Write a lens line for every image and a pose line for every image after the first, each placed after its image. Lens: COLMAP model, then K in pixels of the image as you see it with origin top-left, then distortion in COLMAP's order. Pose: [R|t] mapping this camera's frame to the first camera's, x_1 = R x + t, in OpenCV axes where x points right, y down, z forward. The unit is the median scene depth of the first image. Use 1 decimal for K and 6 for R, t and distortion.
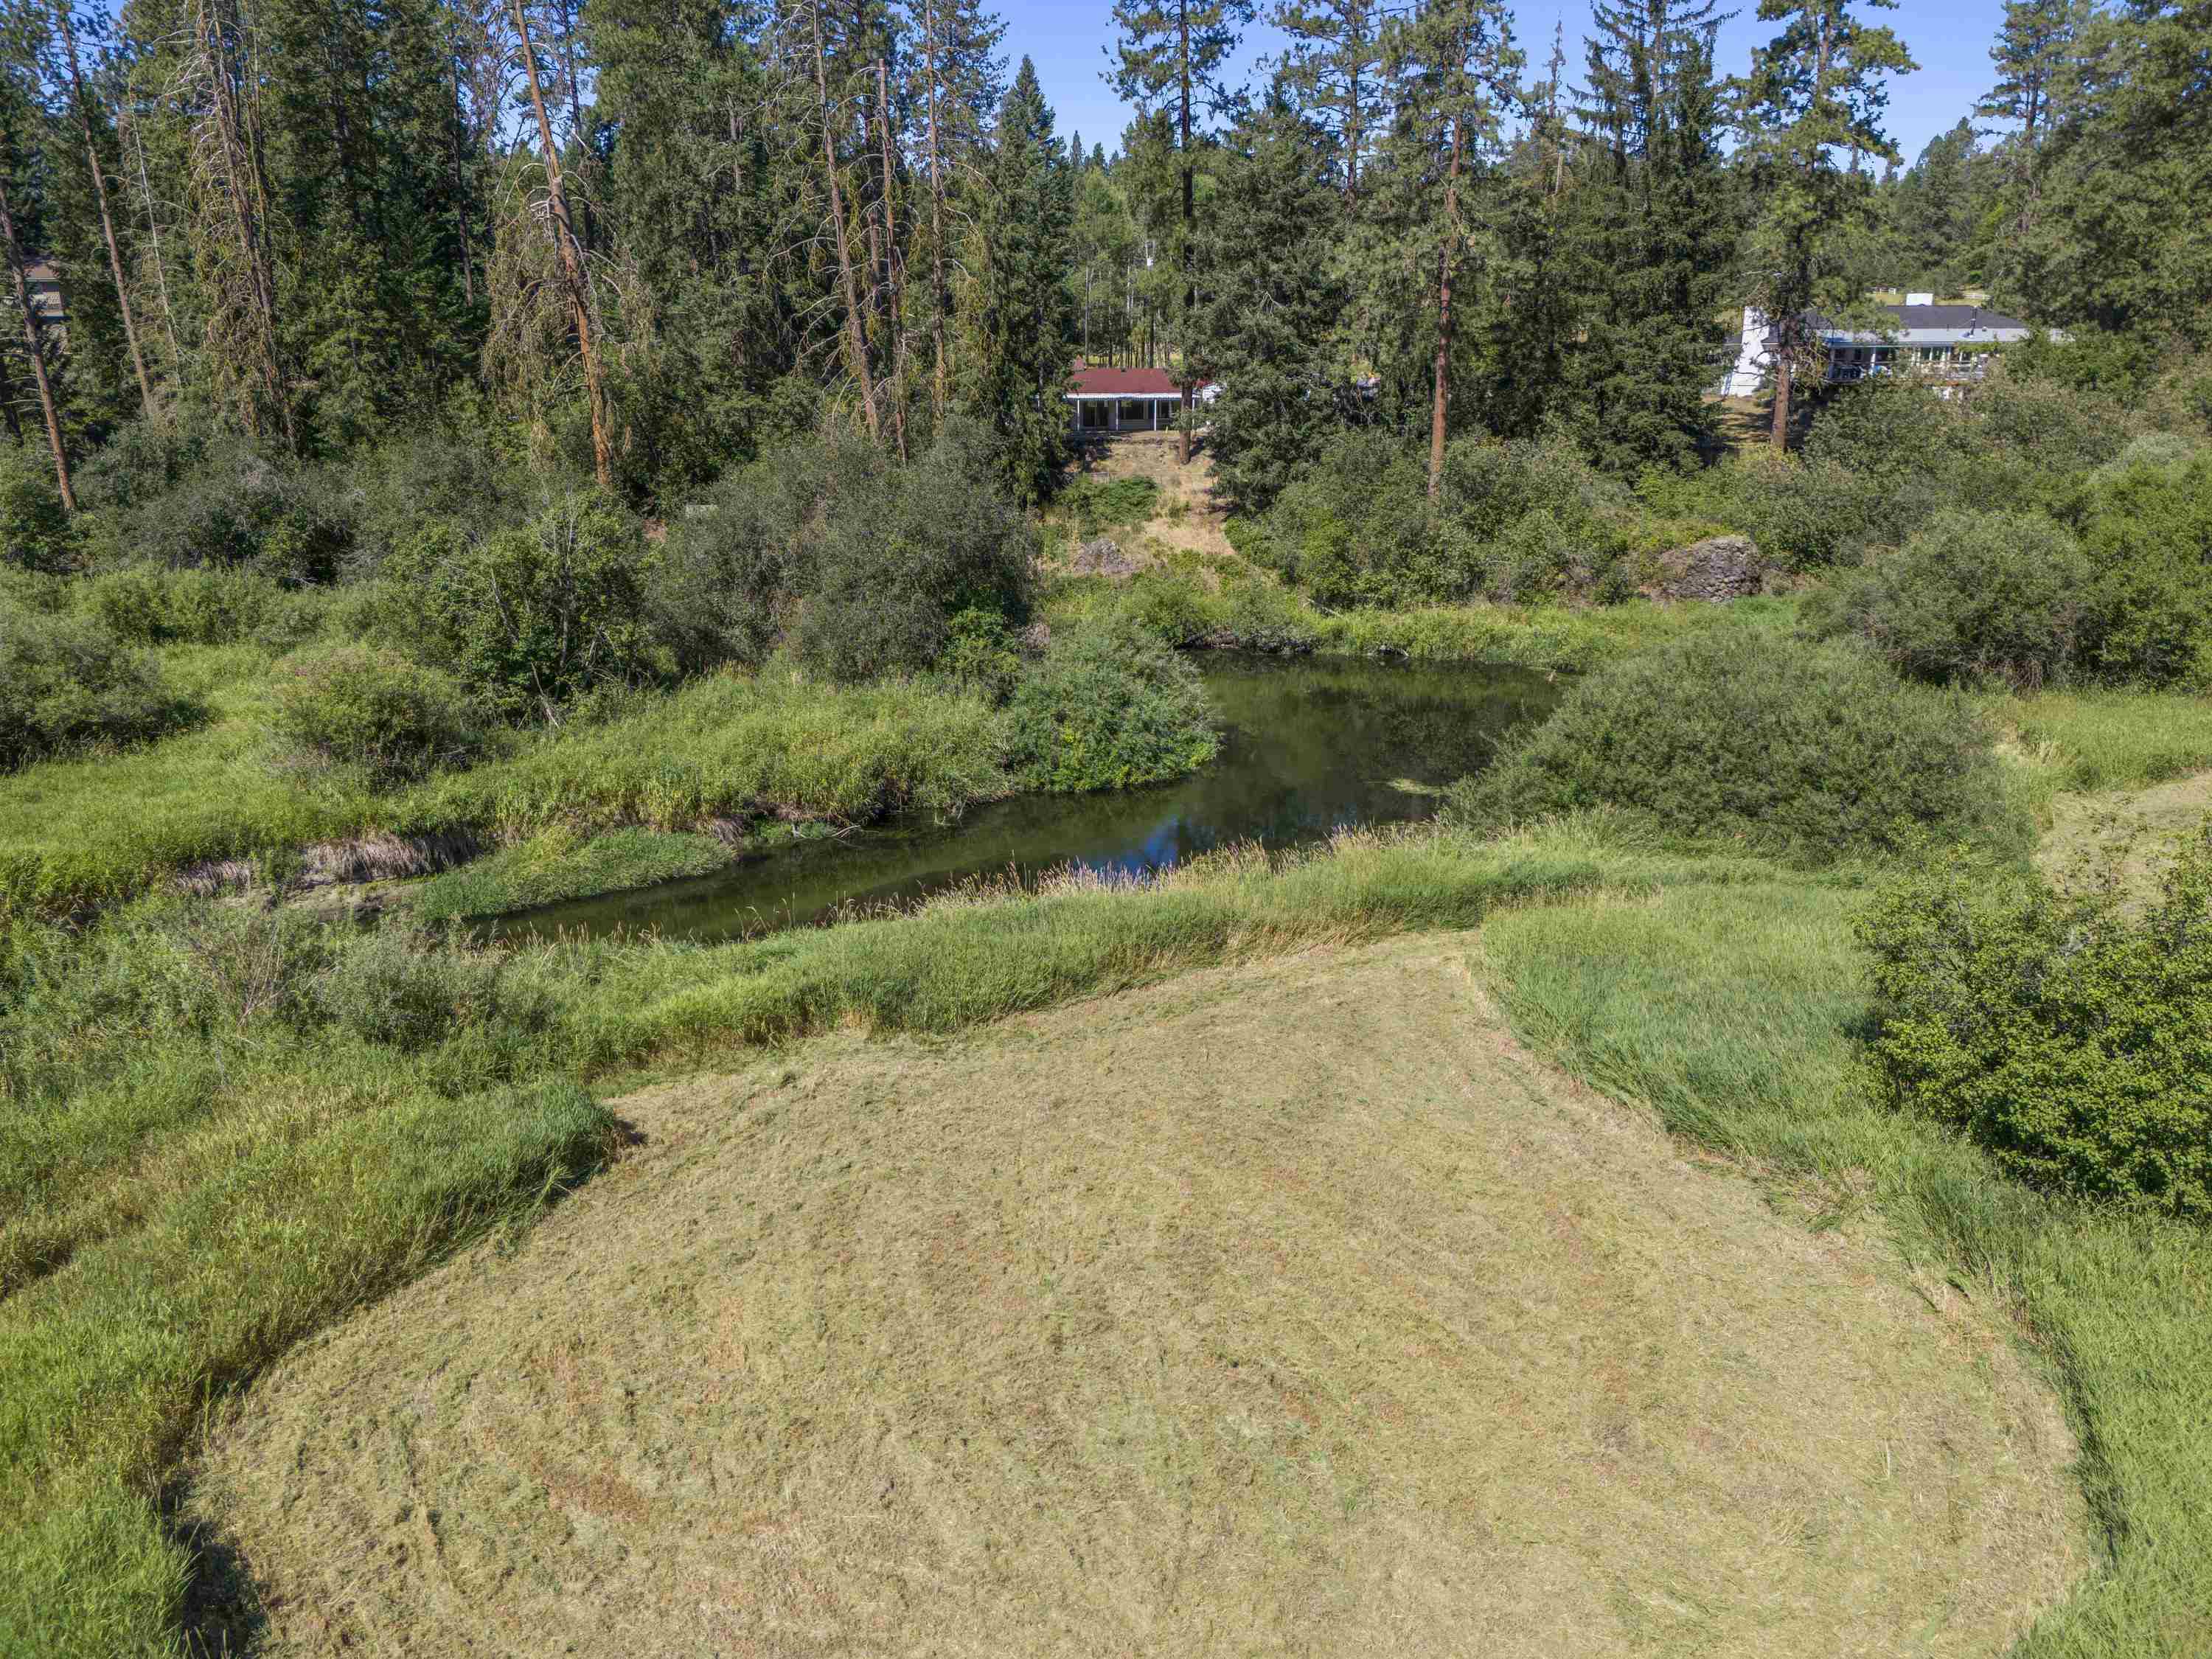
lens RADIAL K [[1629.2, 0, 1103.4], [0, 1629.2, 832.9], [0, 0, 1]] dist [0.066607, -0.065880]
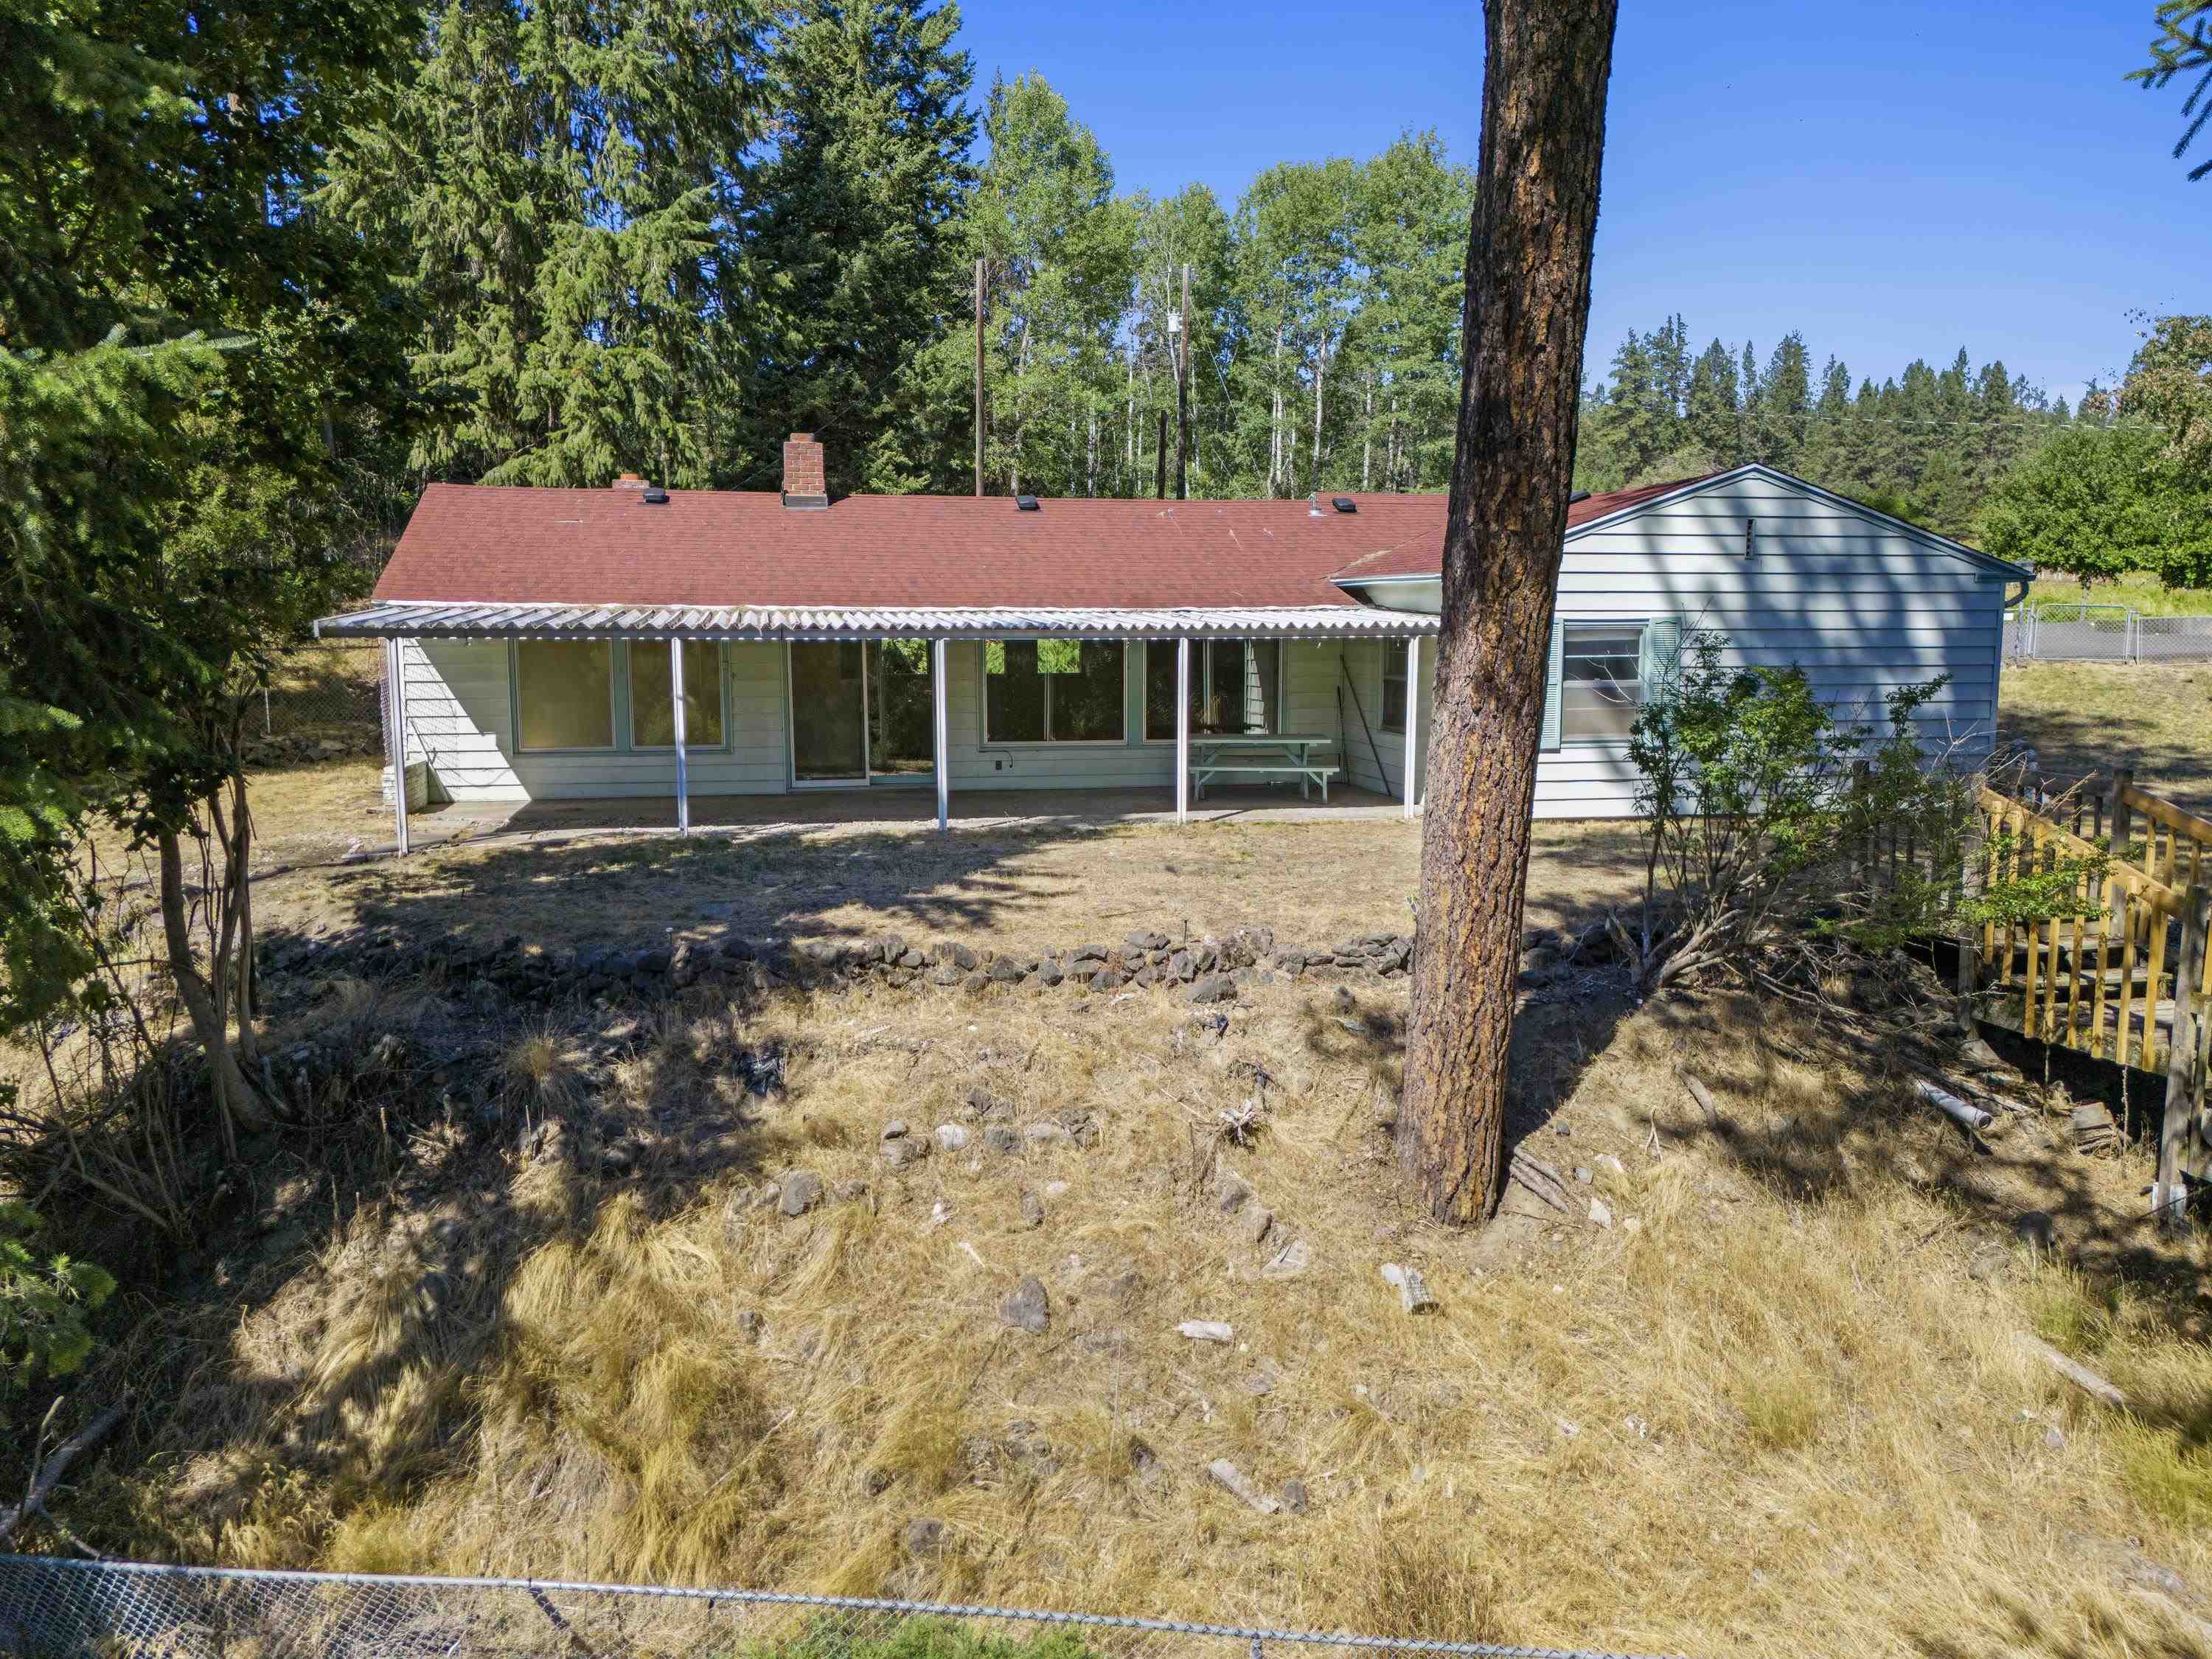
lens RADIAL K [[1630.7, 0, 1106.0], [0, 1630.7, 829.5], [0, 0, 1]] dist [0.062717, -0.056085]
pose [[0.999815, 0.003212, -0.018973, 0.034022], [-0.005974, 0.989062, -0.147377, -0.276076], [0.018292, 0.147463, 0.988898, 1.049583]]
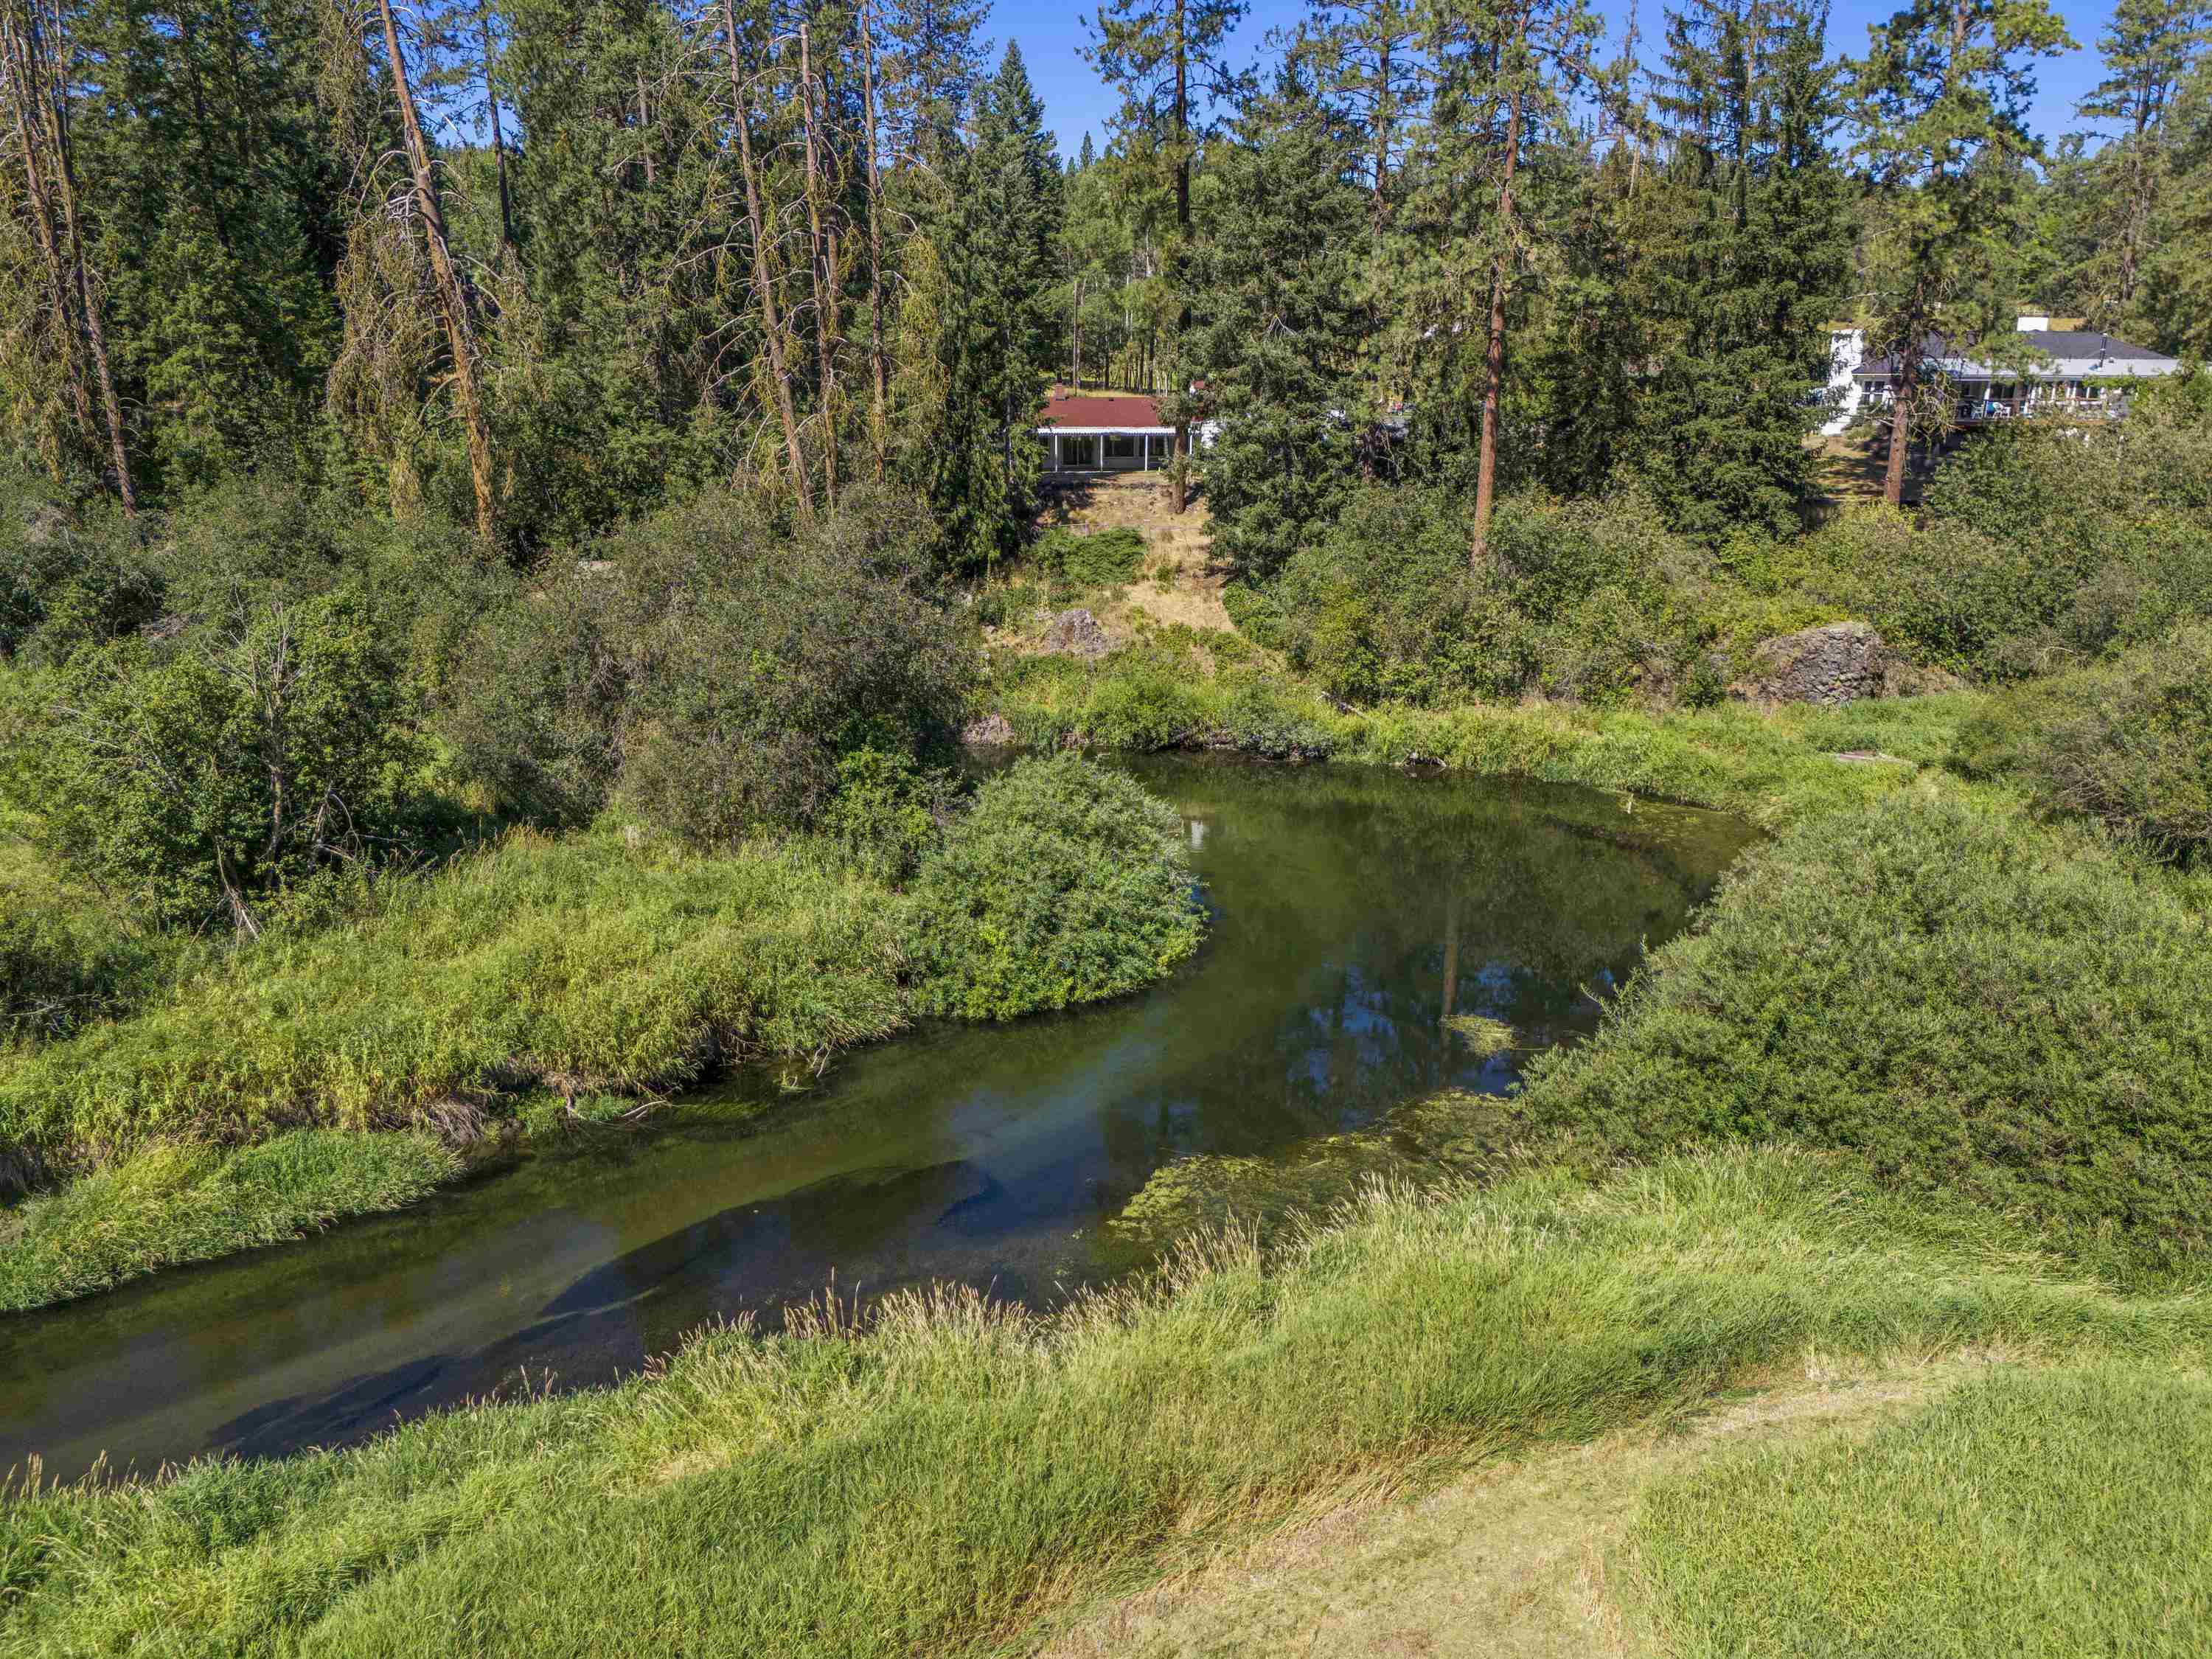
lens RADIAL K [[1630.7, 0, 1106.0], [0, 1630.7, 829.5], [0, 0, 1]] dist [0.062717, -0.056085]
pose [[0.999925, 0.010582, -0.006154, 0.022502], [-0.010608, 0.999935, -0.004114, -0.068072], [0.006111, 0.004179, 0.999973, 0.180165]]
